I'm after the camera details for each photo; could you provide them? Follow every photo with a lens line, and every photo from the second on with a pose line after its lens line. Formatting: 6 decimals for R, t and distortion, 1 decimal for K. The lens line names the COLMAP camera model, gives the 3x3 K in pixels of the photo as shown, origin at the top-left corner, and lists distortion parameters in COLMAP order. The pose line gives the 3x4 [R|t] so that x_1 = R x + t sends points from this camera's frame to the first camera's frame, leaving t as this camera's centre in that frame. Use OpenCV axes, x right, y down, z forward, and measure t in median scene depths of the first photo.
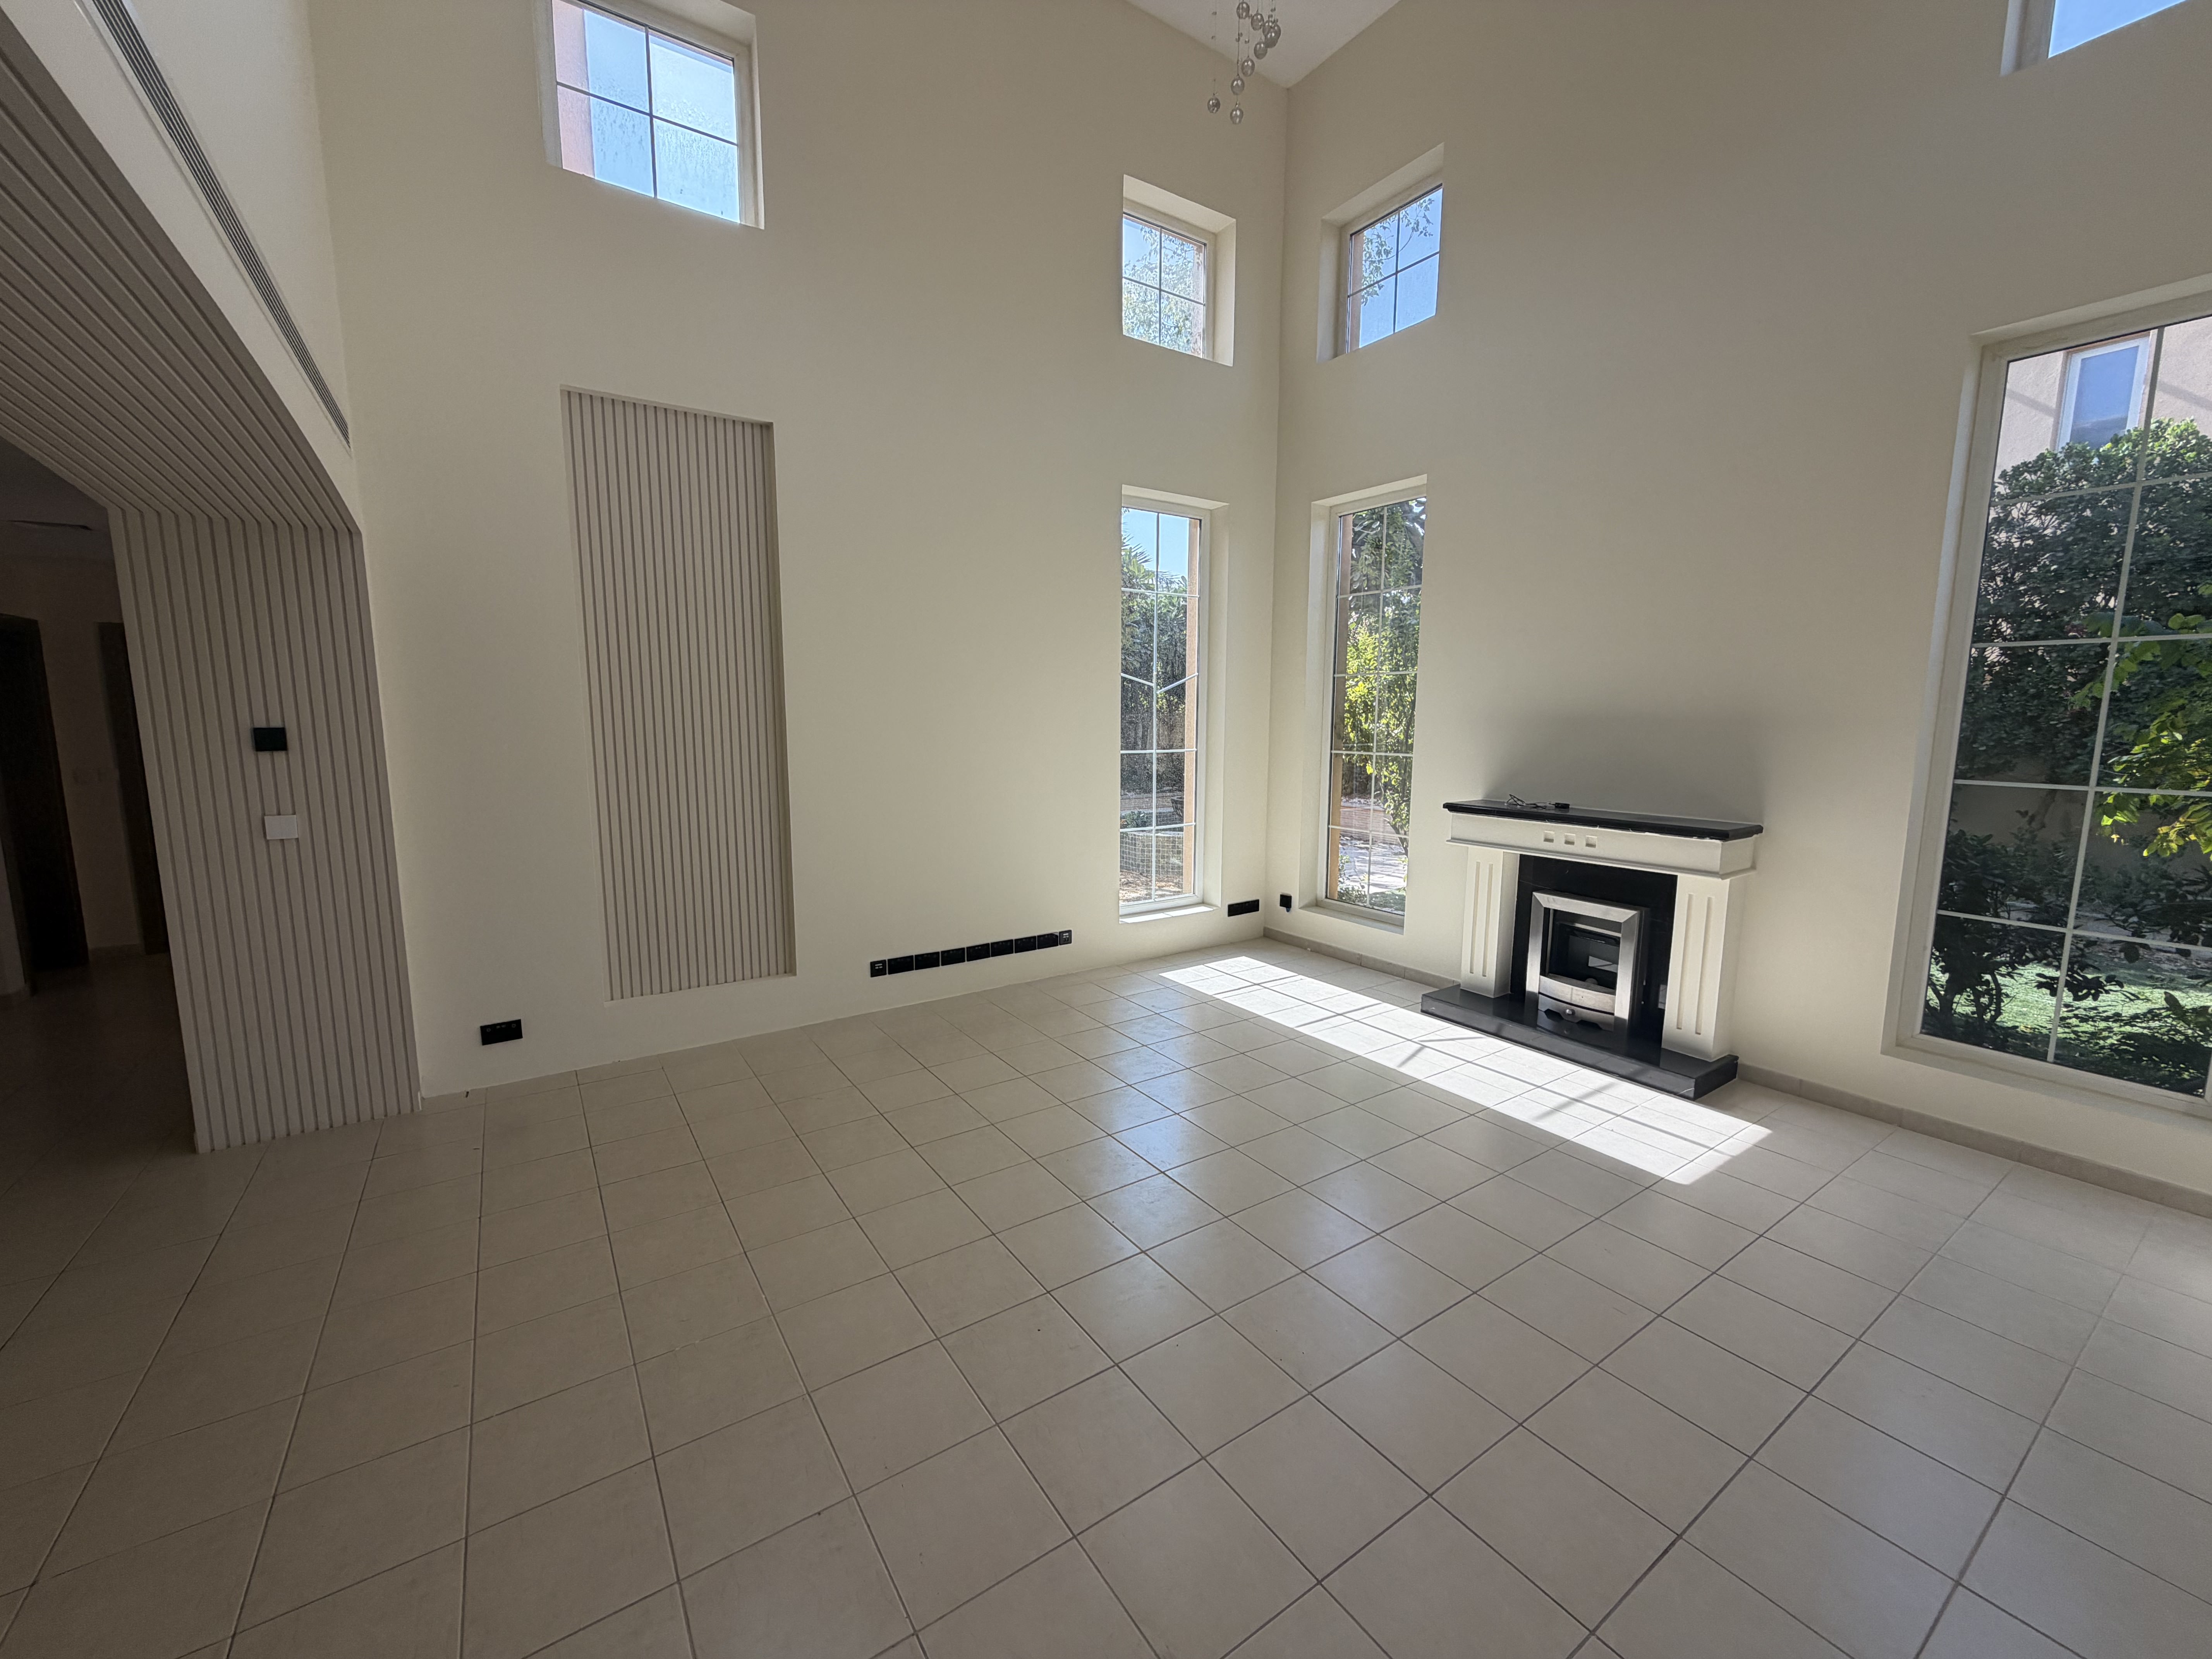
lens RADIAL K [[879.1, 0, 1103.3], [0, 879.1, 833.3], [0, 0, 1]] dist [-0.001266, 0.000004]
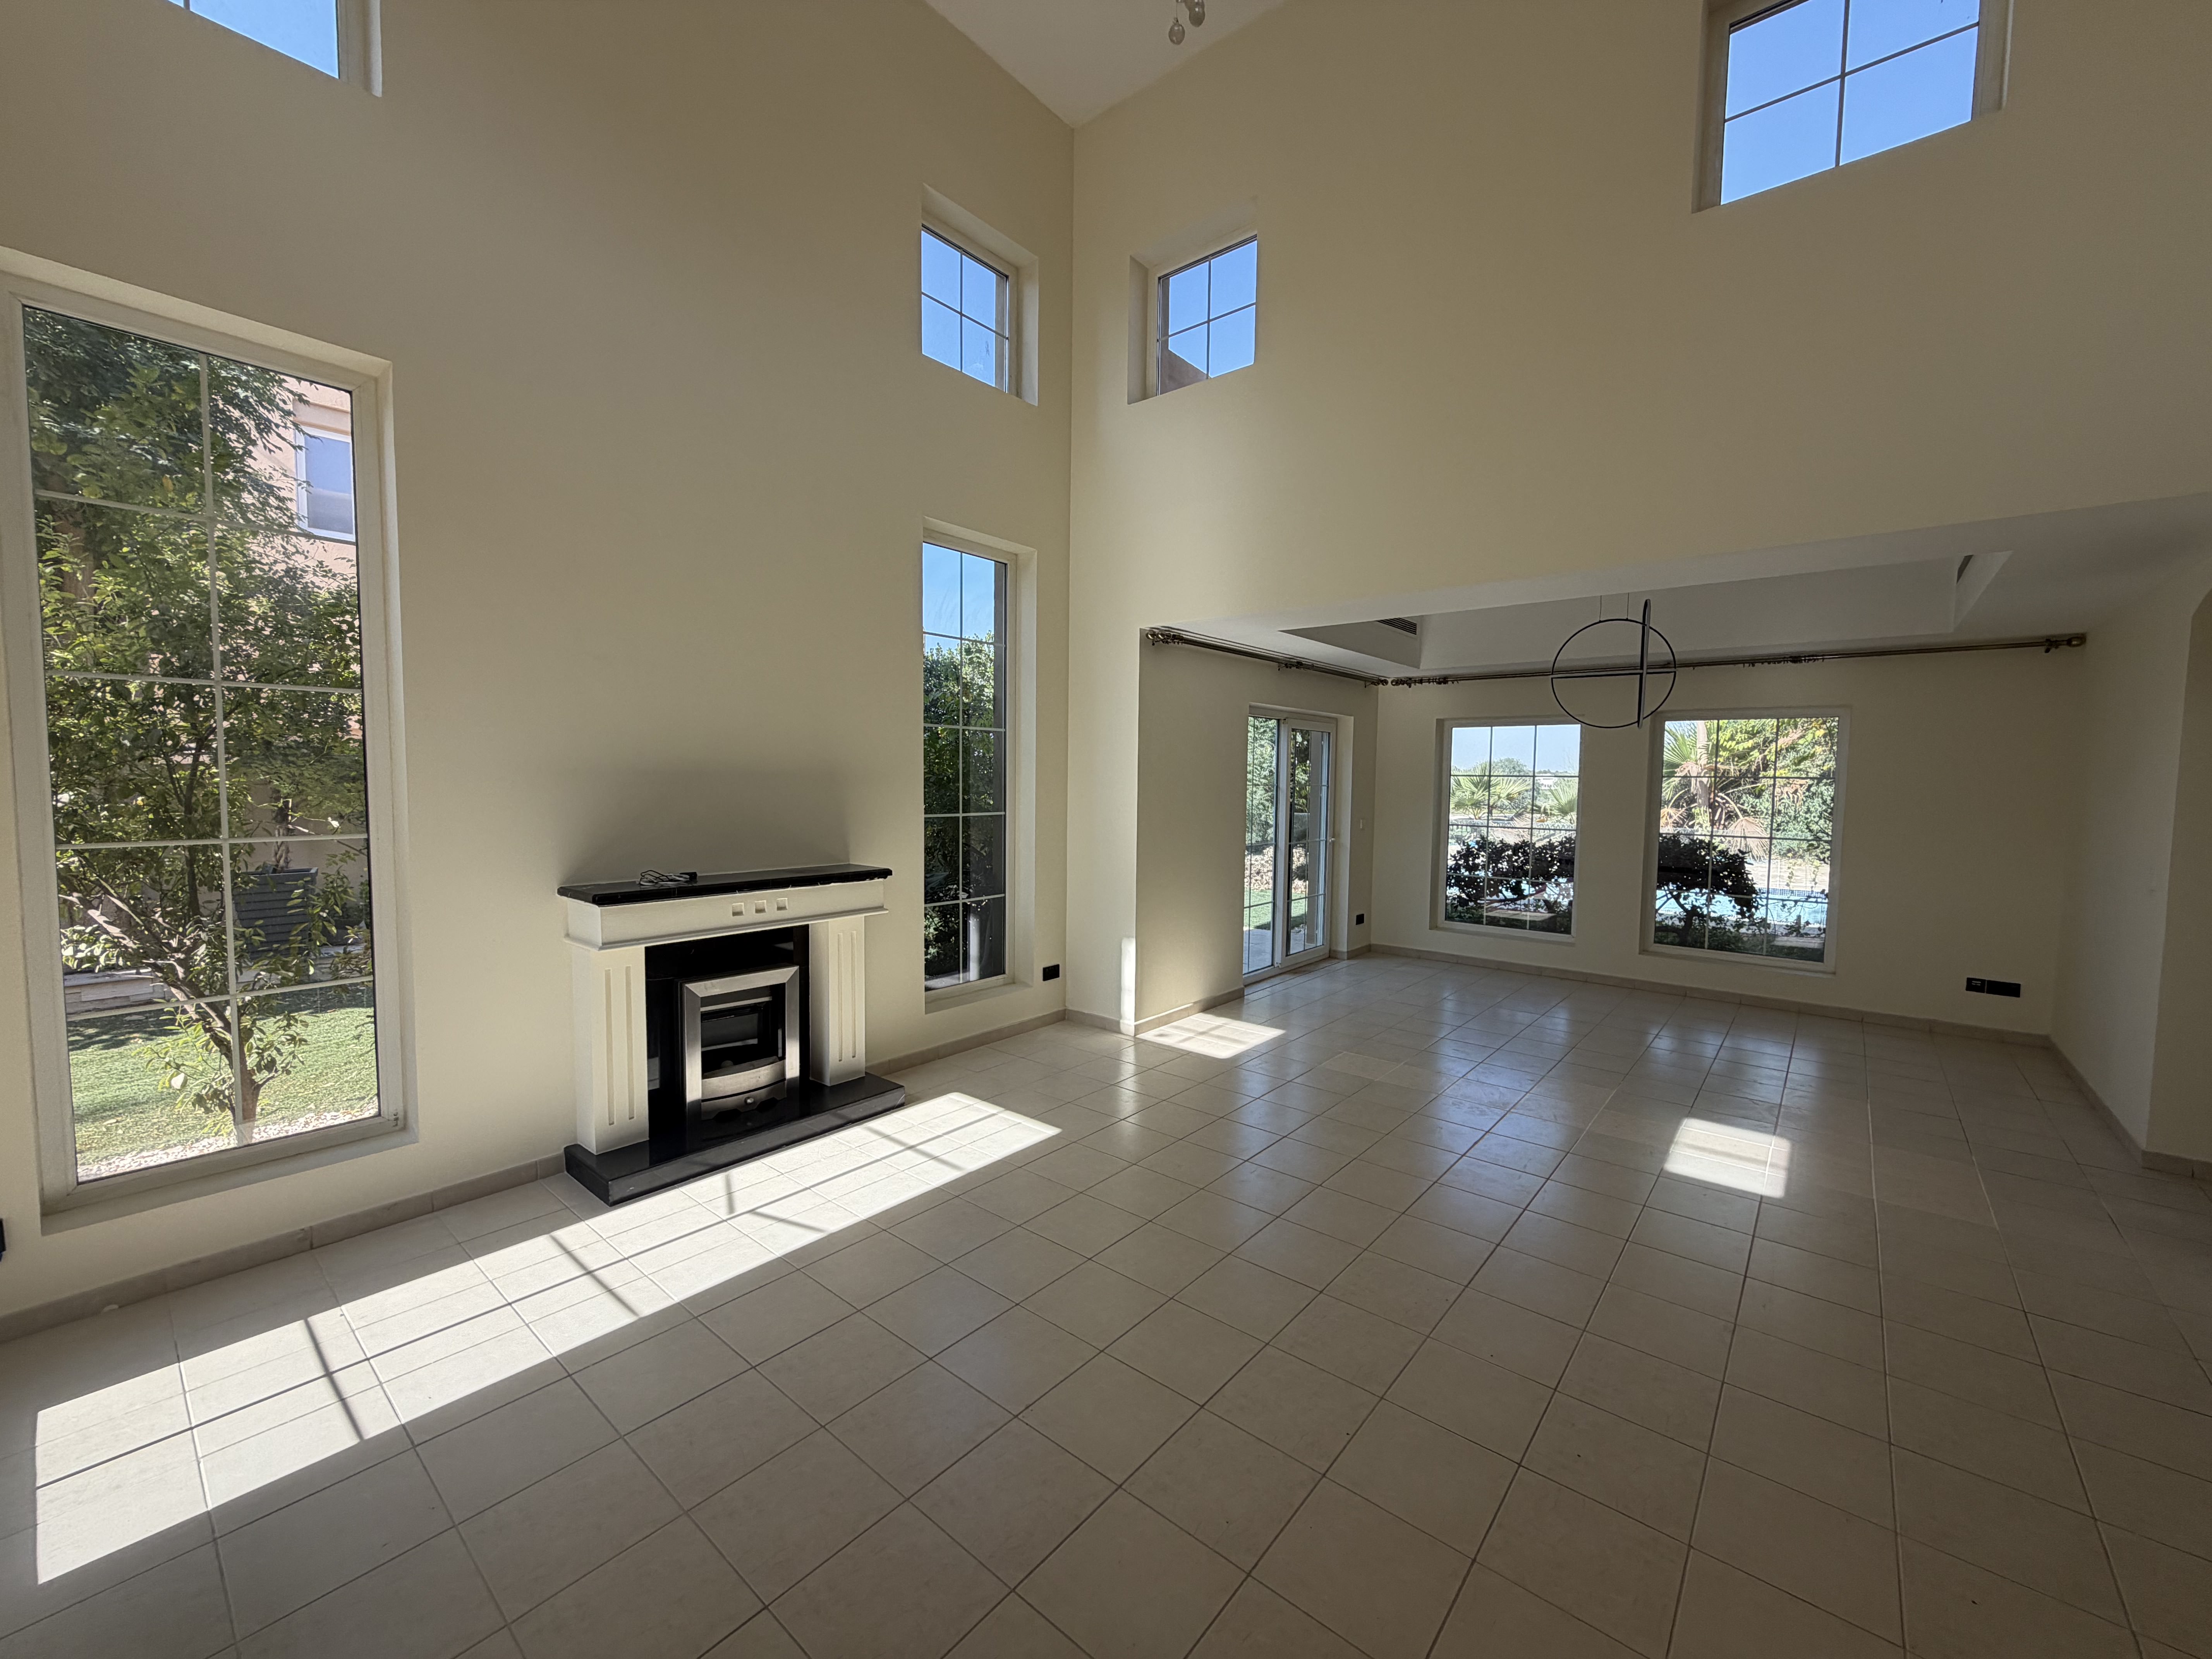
lens RADIAL K [[879.1, 0, 1106.3], [0, 879.1, 825.4], [0, 0, 1]] dist [-0.001266, 0.000004]
pose [[-0.280666, -0.057841, 0.958061, -0.417031], [0.116158, 0.988799, 0.093726, -0.116712], [-0.952751, 0.137592, -0.270803, 0.876286]]
